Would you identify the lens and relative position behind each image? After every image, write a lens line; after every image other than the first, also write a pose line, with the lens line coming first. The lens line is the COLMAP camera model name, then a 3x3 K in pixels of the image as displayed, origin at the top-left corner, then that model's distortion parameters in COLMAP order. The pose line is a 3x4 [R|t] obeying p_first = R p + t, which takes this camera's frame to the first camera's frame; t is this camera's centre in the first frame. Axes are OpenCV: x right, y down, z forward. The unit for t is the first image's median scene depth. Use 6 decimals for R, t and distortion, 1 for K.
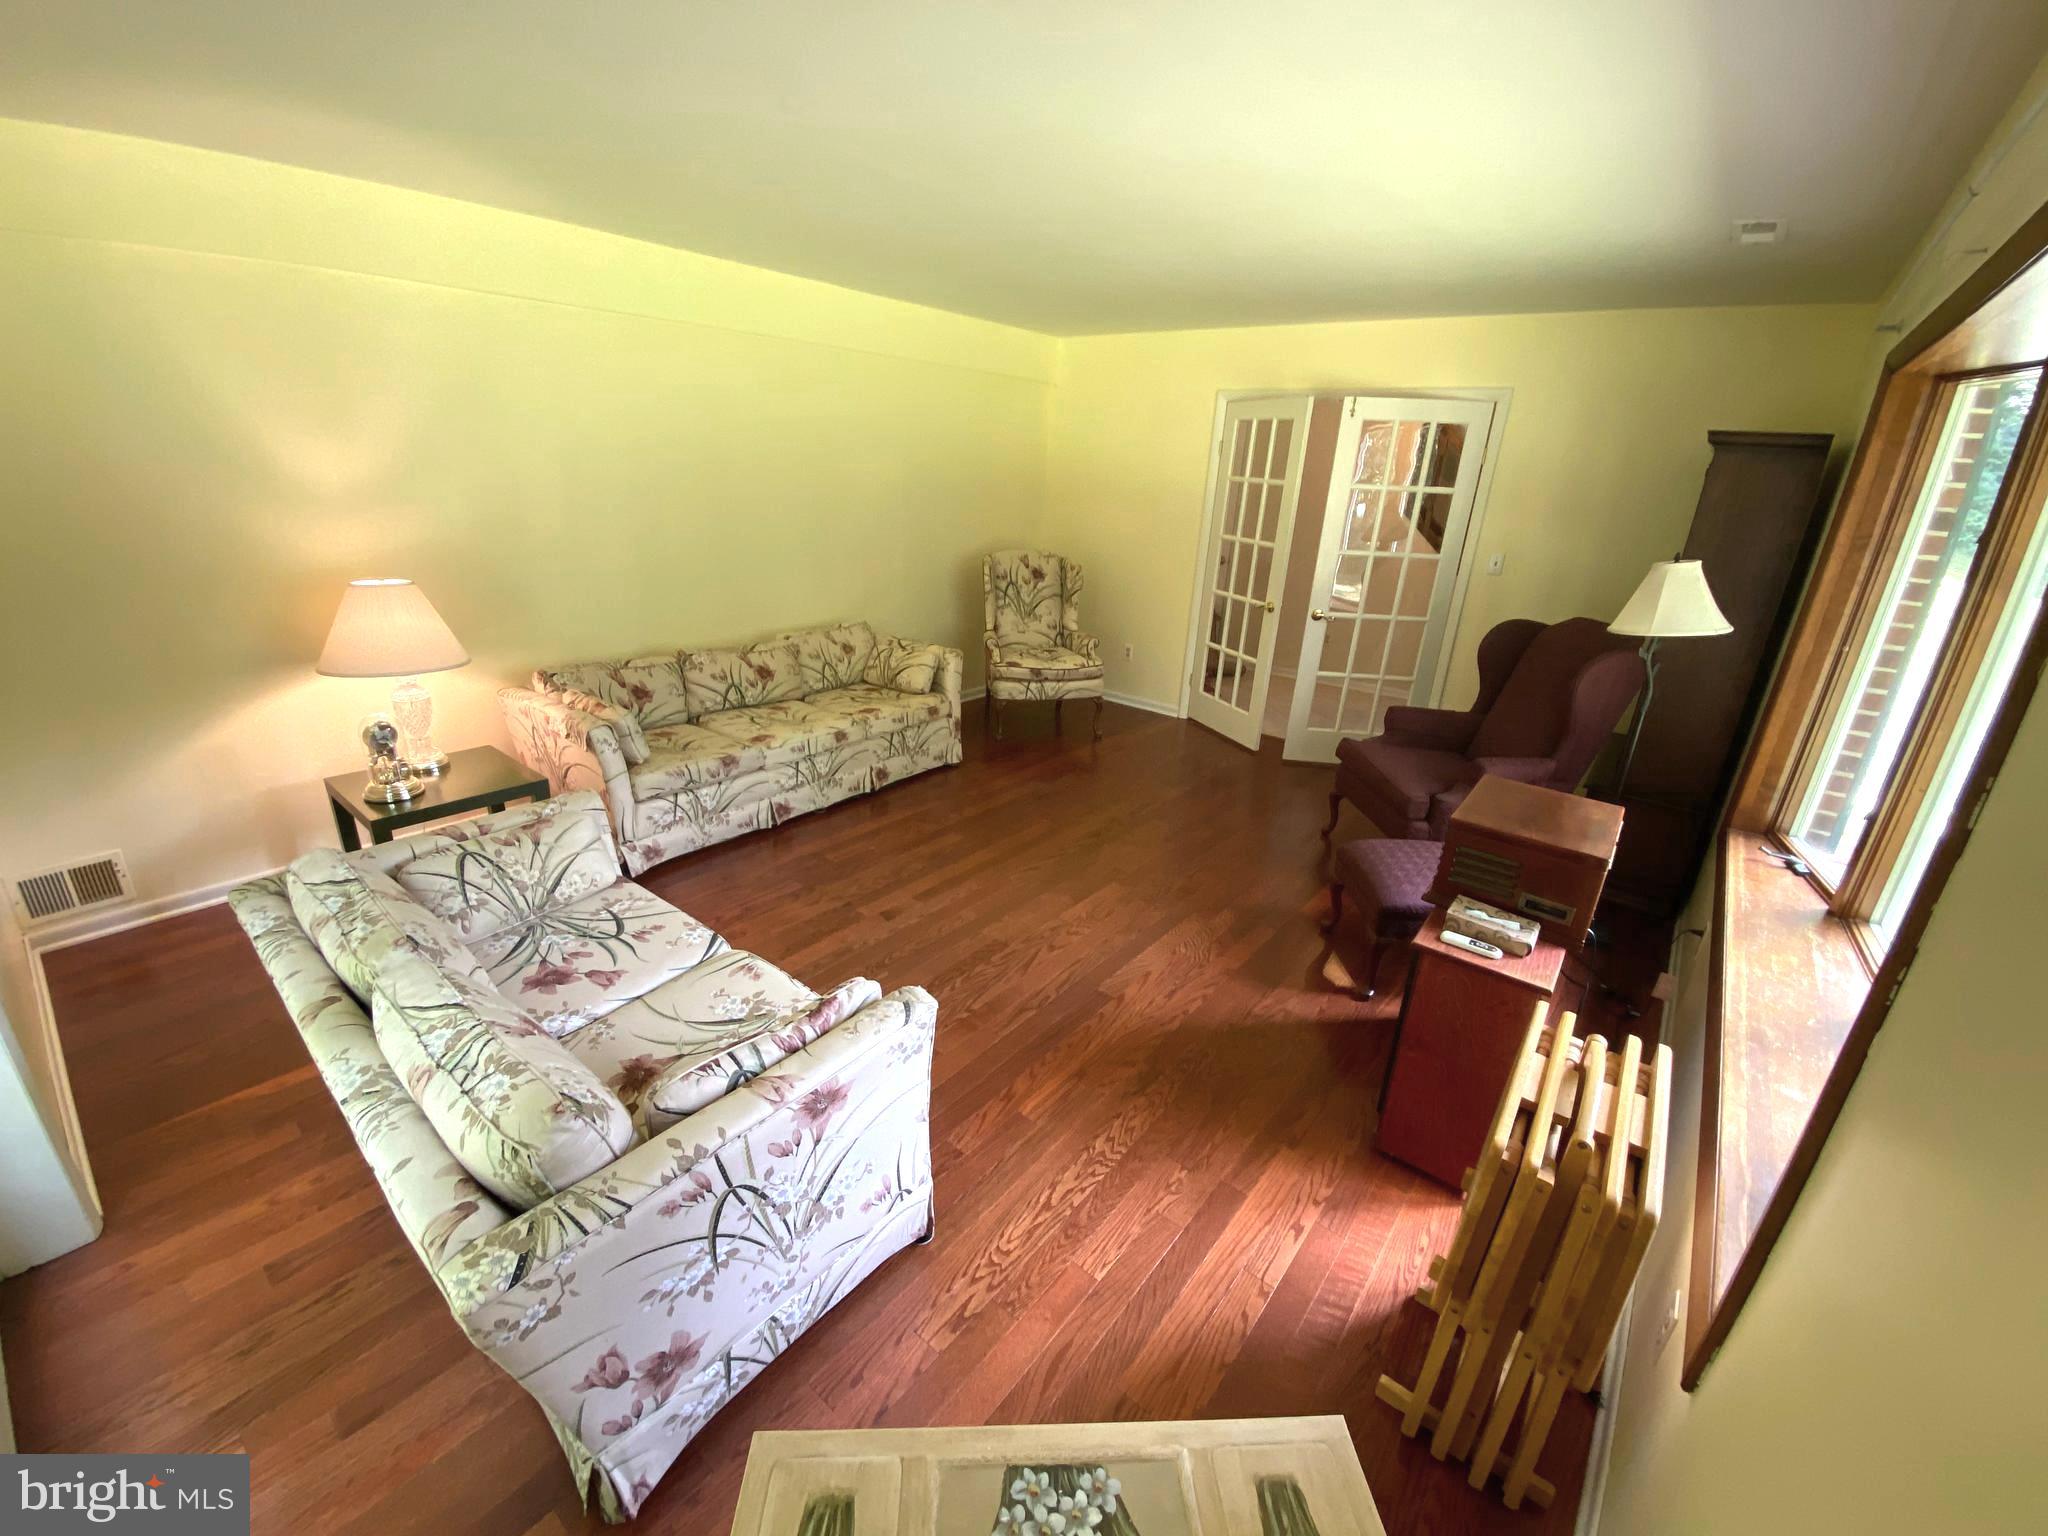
lens RADIAL K [[836.5, 0, 1024.0], [0, 836.5, 768.0], [0, 0, 1]] dist [0.025341, -0.022533]
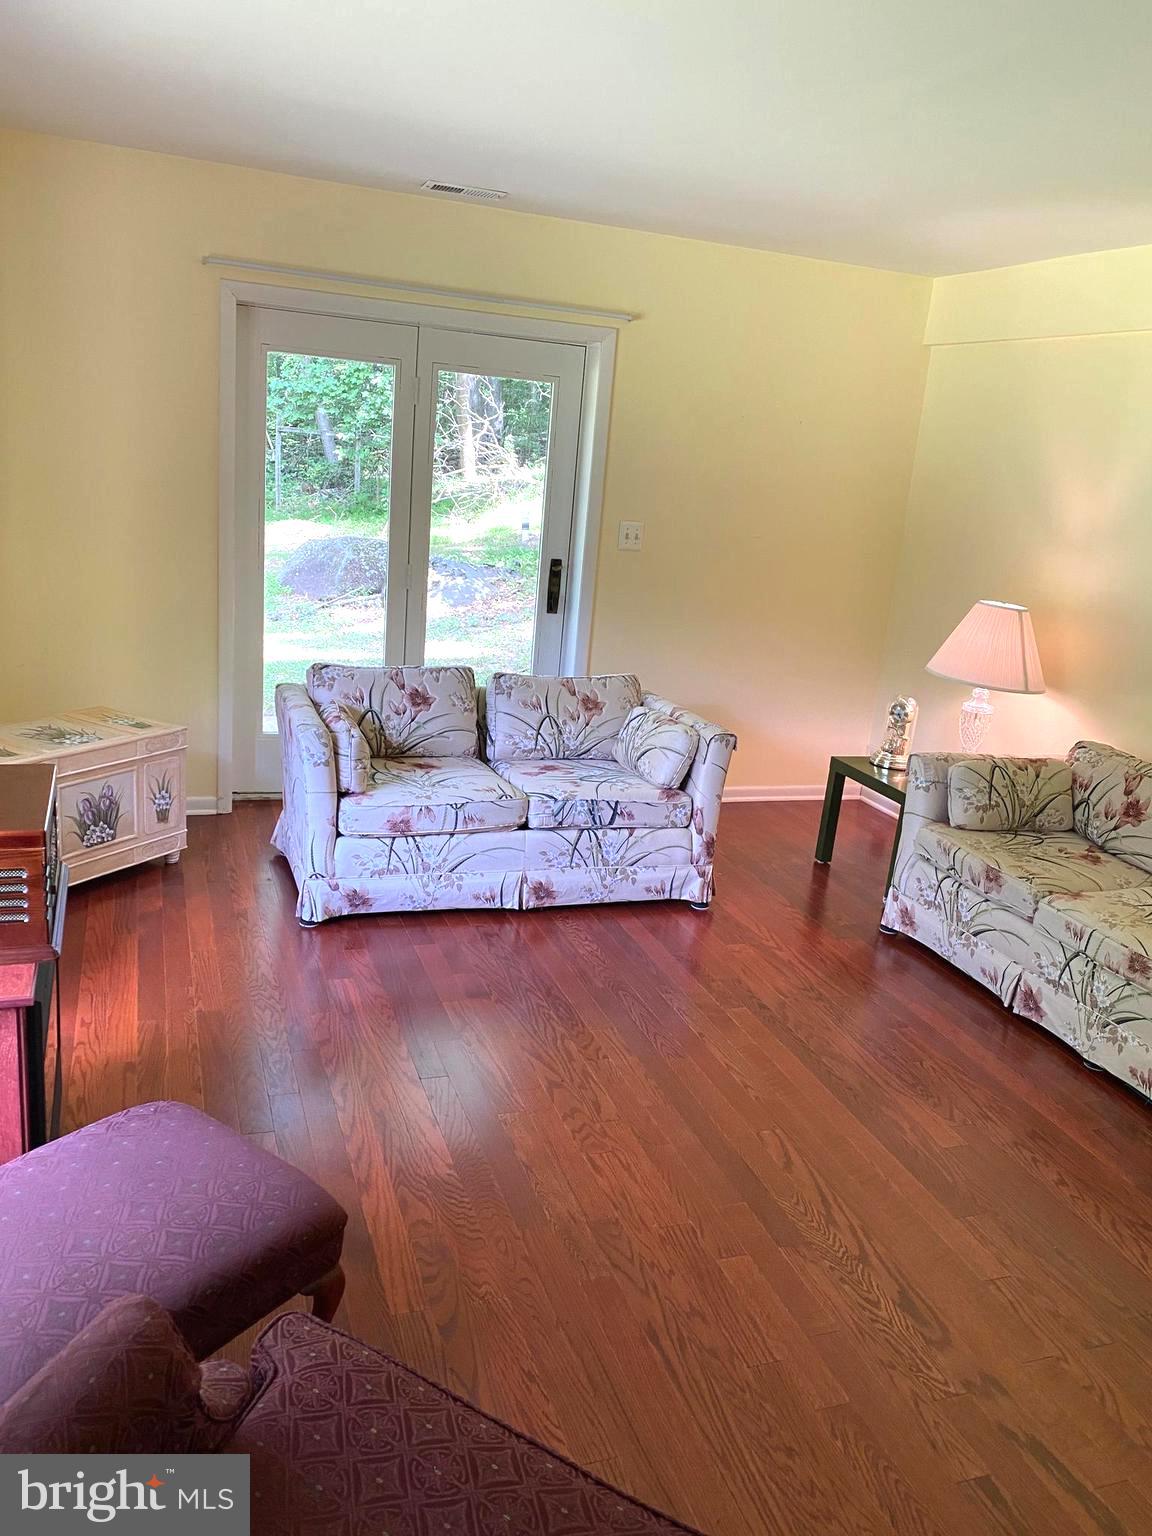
lens RADIAL K [[1173.8, 0, 568.3], [0, 1173.8, 763.8], [0, 0, 1]] dist [0.143476, -0.169626]
pose [[-0.529660, 0.125508, -0.838873, 0.703026], [-0.395458, 0.838388, 0.375126, -0.331567], [0.750382, 0.530428, -0.394427, 1.062754]]
